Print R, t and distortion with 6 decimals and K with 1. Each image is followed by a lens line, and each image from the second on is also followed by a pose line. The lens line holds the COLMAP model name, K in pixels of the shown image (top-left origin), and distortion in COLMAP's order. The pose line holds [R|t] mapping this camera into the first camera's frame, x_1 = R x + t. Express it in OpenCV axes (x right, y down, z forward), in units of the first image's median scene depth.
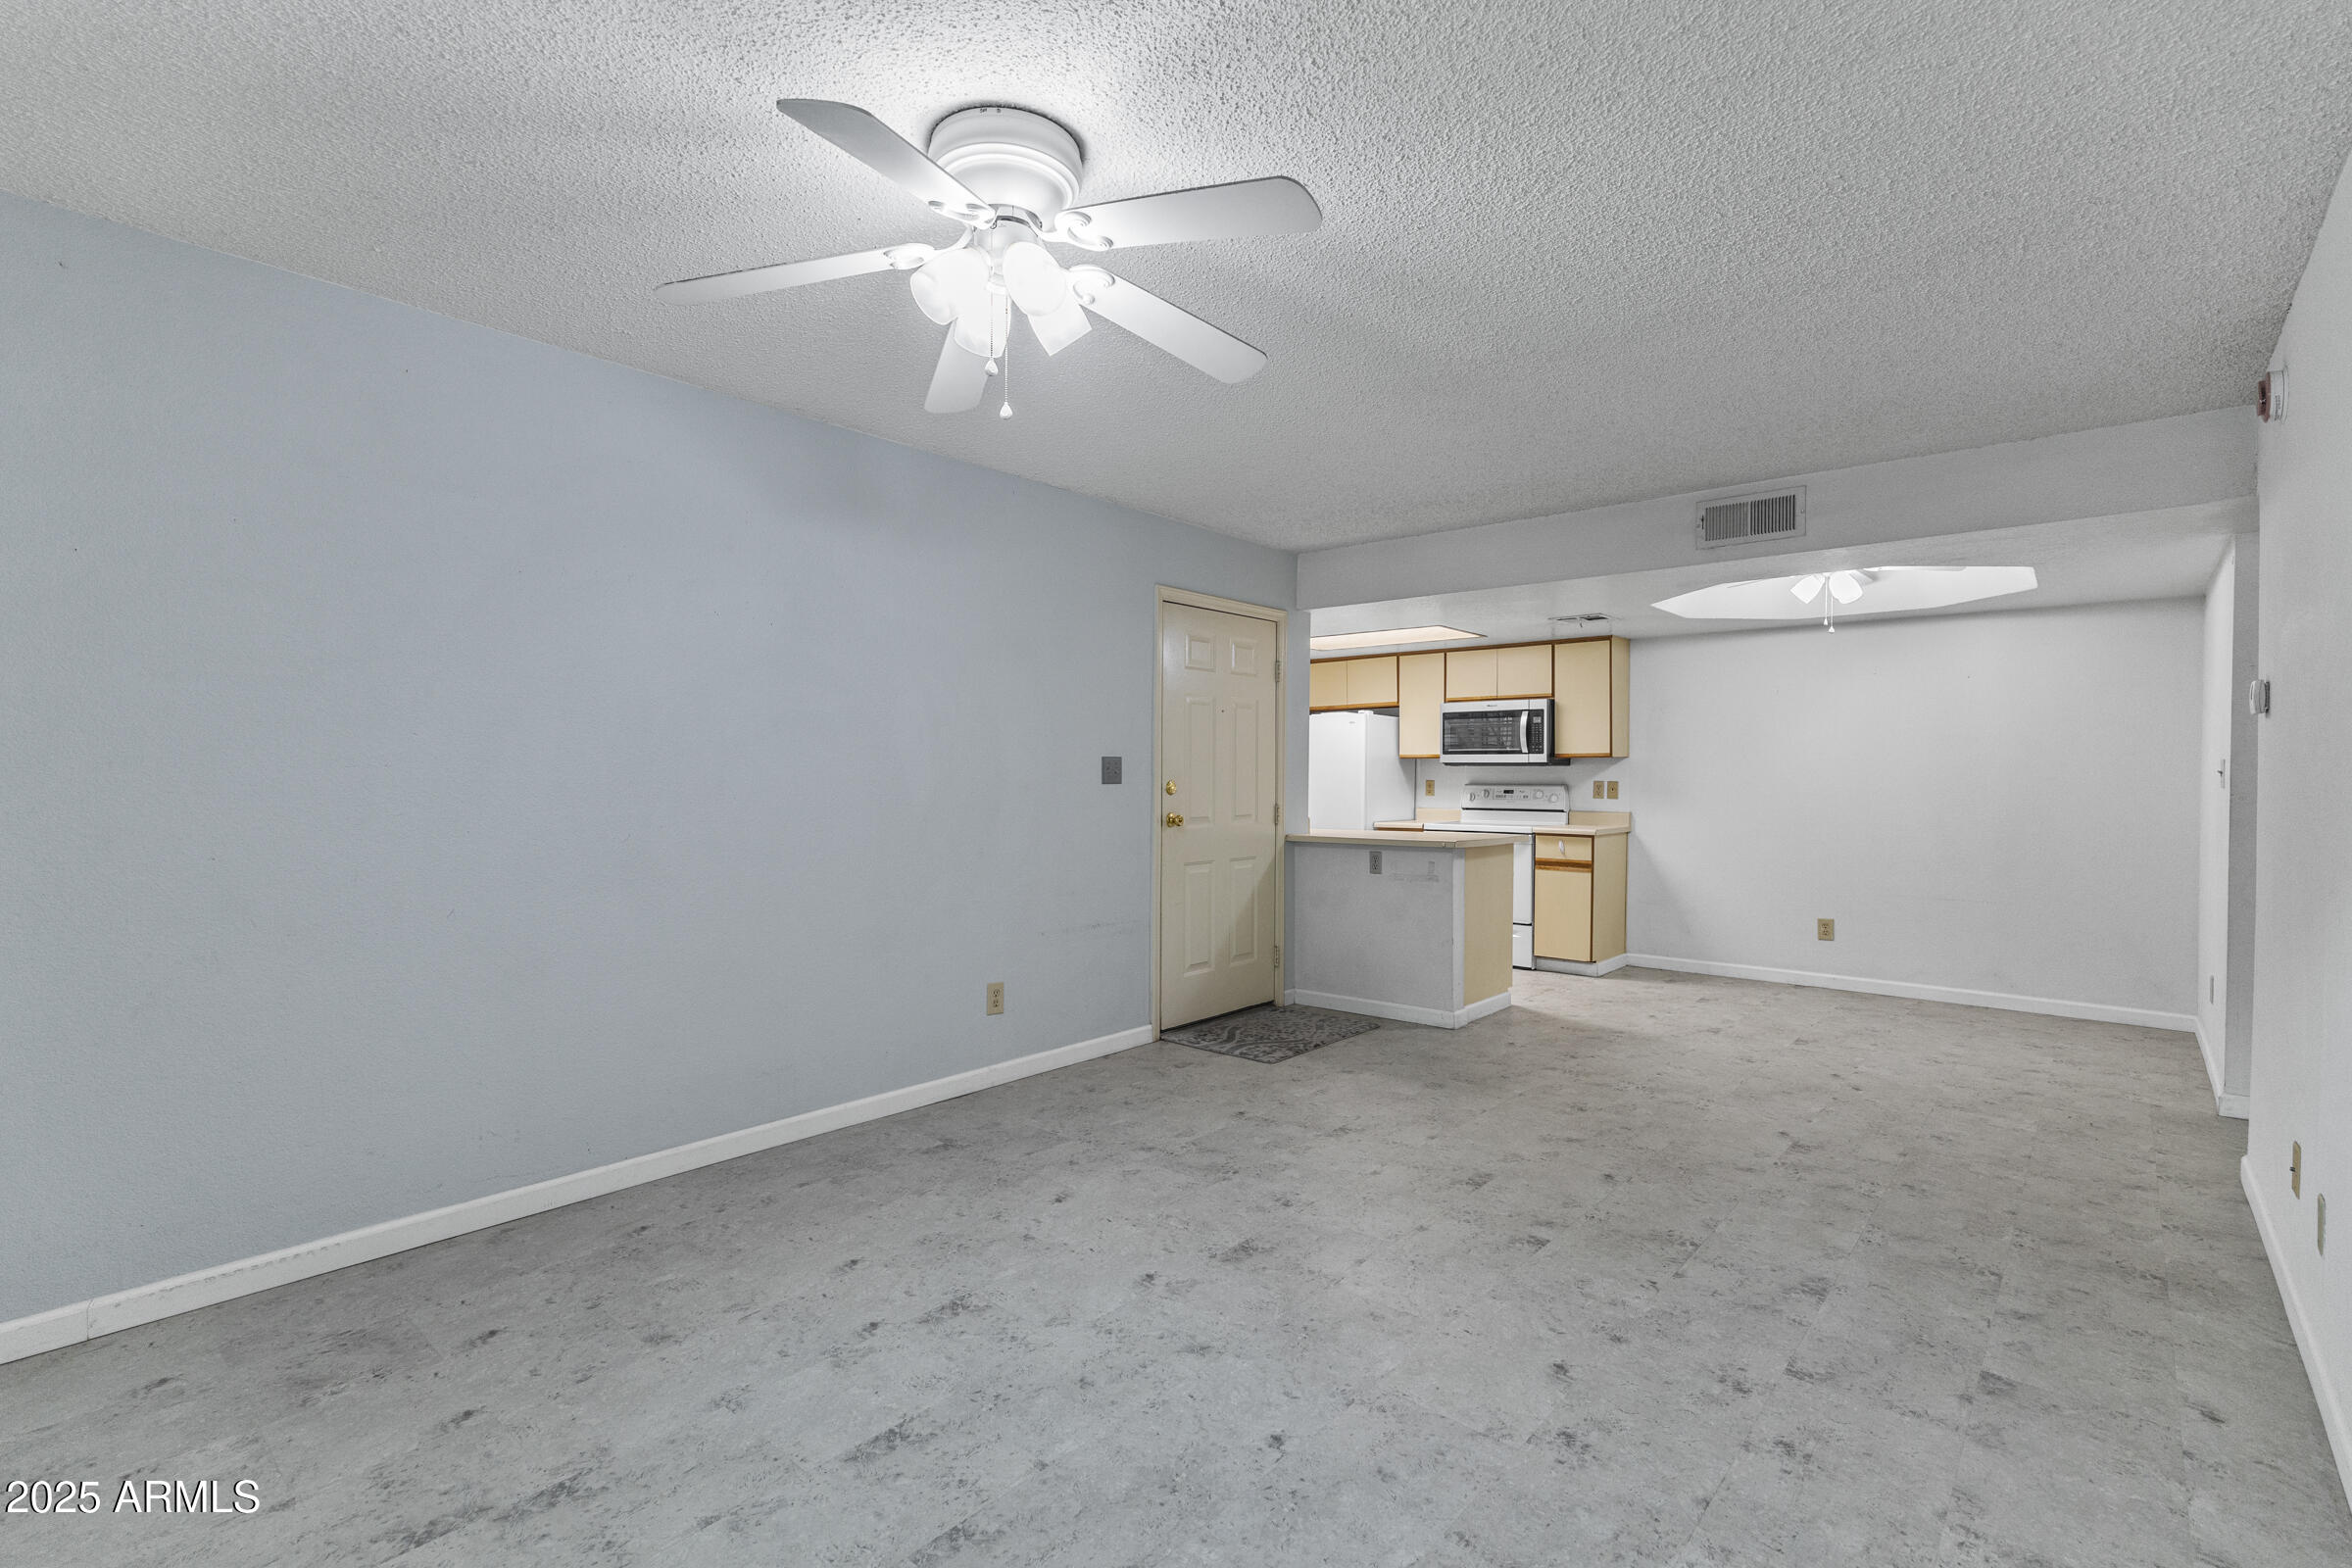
lens RADIAL K [[1091.9, 0, 1175.4], [0, 1091.9, 784.8], [0, 0, 1]] dist [0.008430, -0.001984]
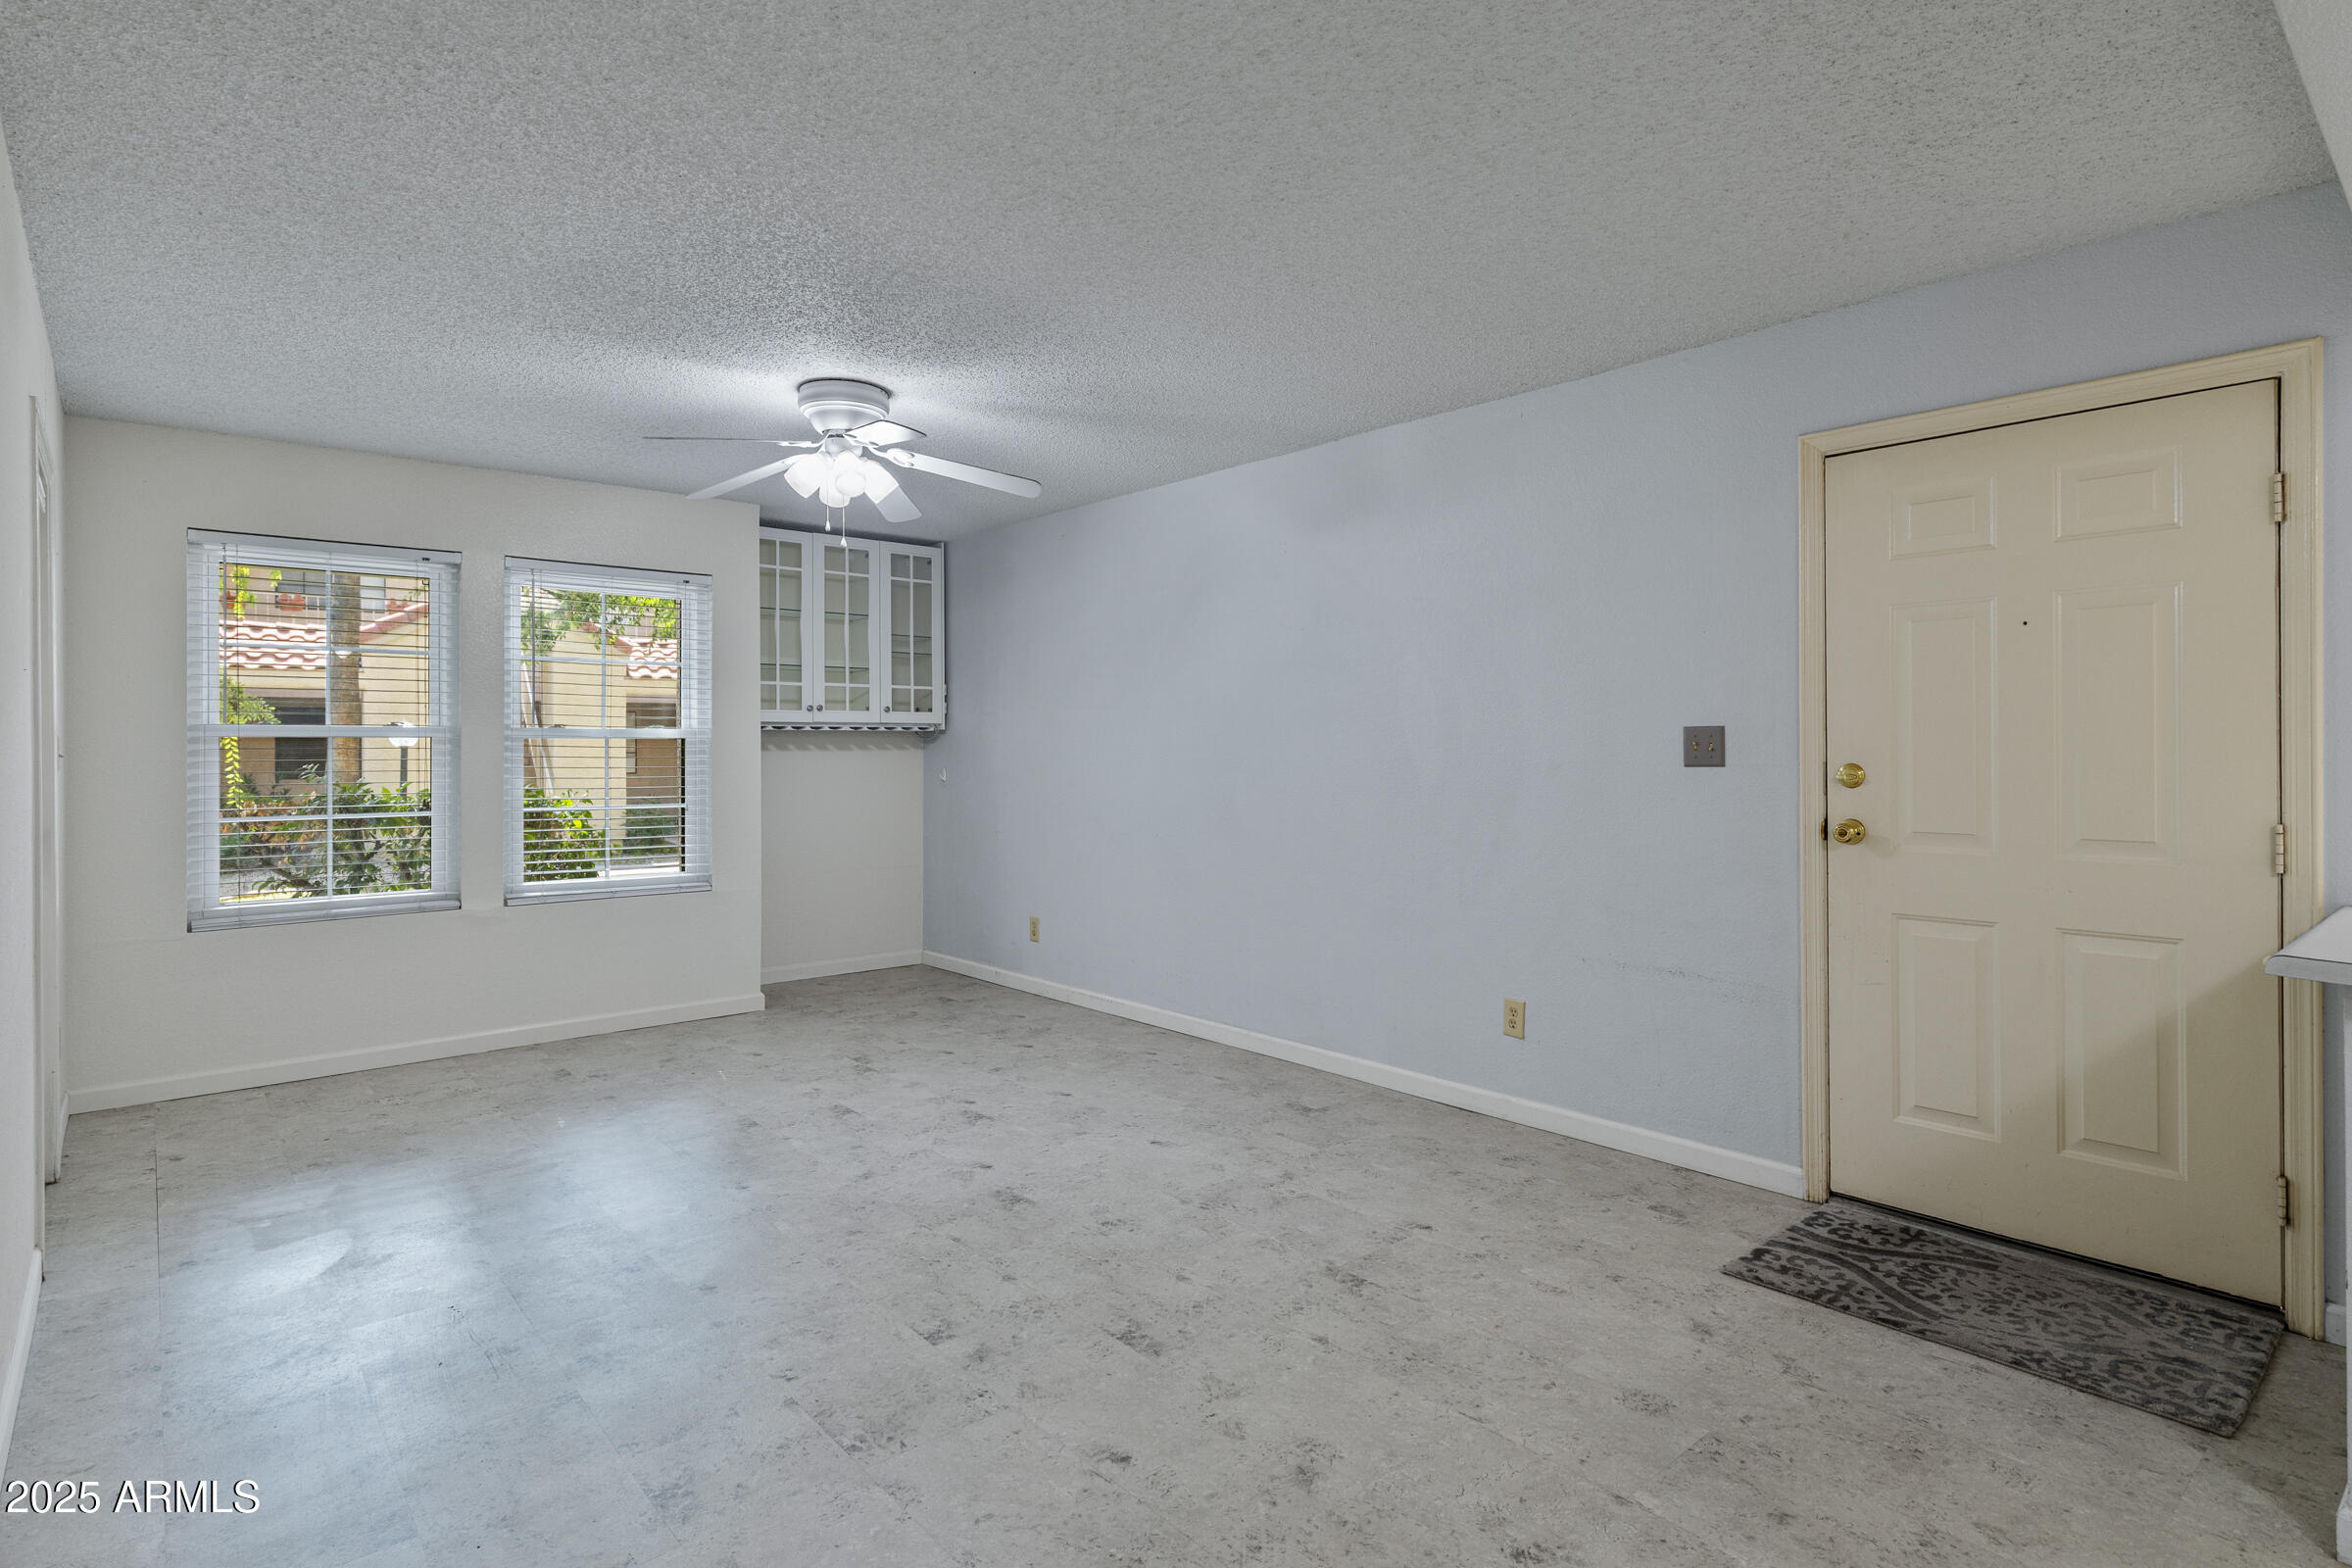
lens RADIAL K [[1202.0, 0, 1176.0], [0, 1202.0, 766.0], [0, 0, 1]] dist [0.003221, 0.000759]
pose [[-0.150076, 0.008647, -0.988637, 0.923243], [-0.007228, 0.999925, 0.009843, -0.007973], [0.988648, 0.008623, -0.150002, 1.025836]]
